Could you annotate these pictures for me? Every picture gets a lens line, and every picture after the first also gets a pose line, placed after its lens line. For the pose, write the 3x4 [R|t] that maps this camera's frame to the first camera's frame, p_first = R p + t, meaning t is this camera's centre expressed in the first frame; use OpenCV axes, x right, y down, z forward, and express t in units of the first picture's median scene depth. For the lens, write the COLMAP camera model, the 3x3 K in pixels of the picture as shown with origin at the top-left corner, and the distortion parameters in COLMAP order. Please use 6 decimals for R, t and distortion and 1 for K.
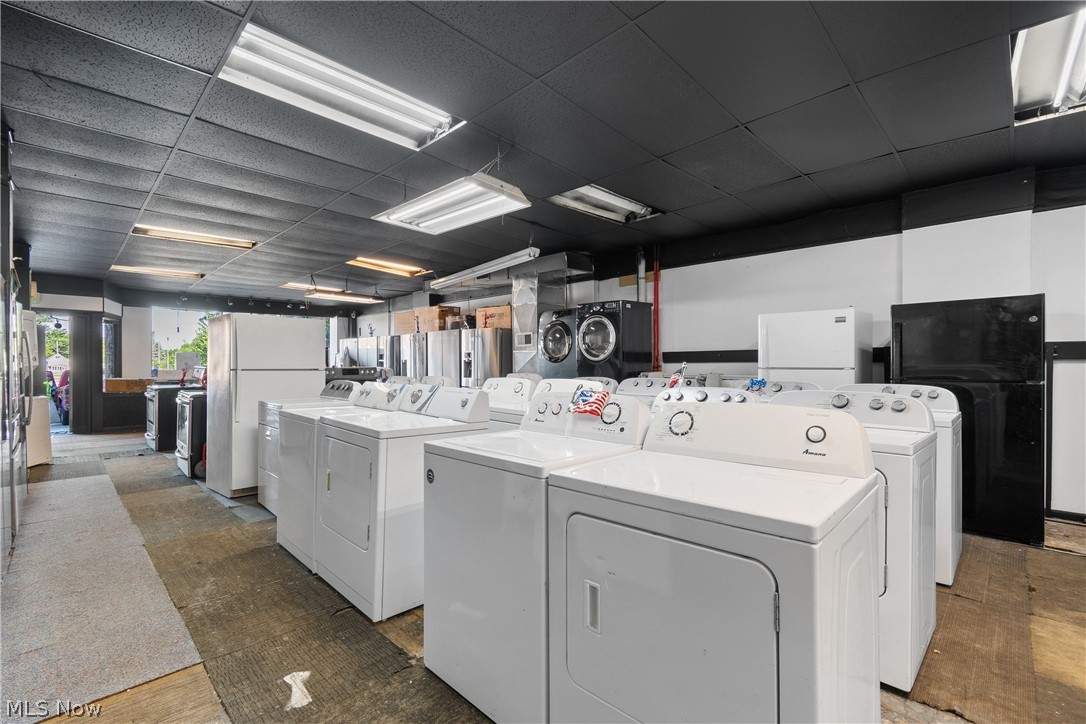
lens RADIAL K [[482.0, 0, 545.2], [0, 482.0, 361.1], [0, 0, 1]] dist [0.000398, -0.000182]
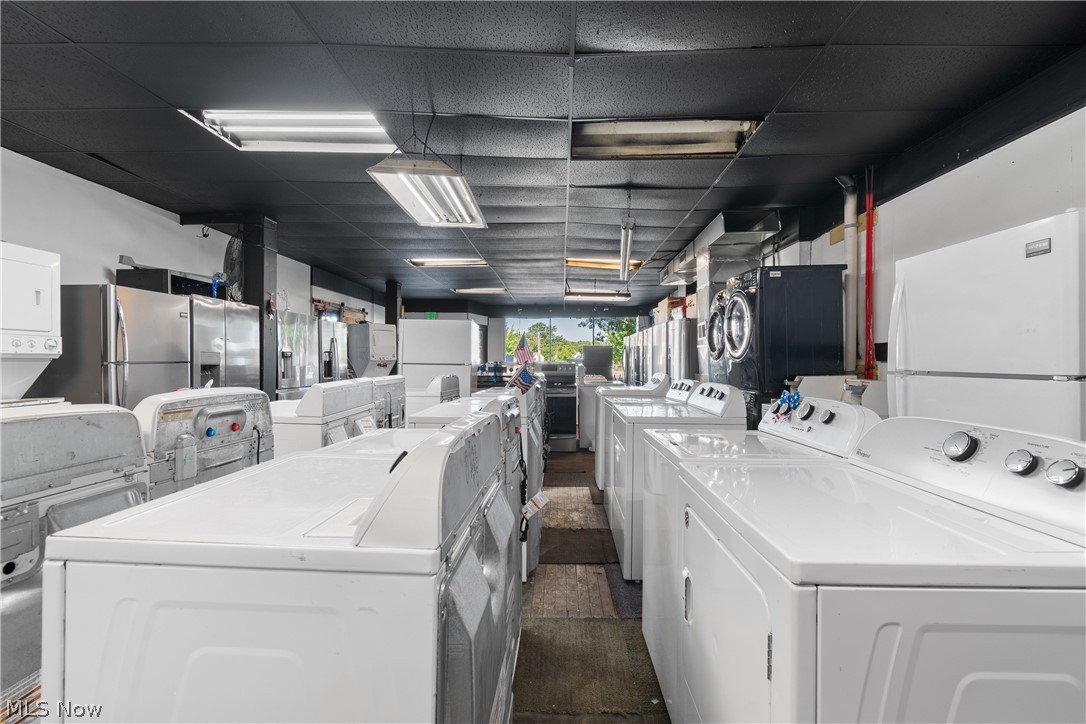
lens RADIAL K [[482.0, 0, 548.3], [0, 482.0, 361.9], [0, 0, 1]] dist [0.000398, -0.000182]
pose [[0.682028, 0.009312, -0.731266, 0.399879], [-0.005859, 0.999956, 0.007268, 0.001893], [0.731302, -0.000672, 0.682053, 0.291477]]
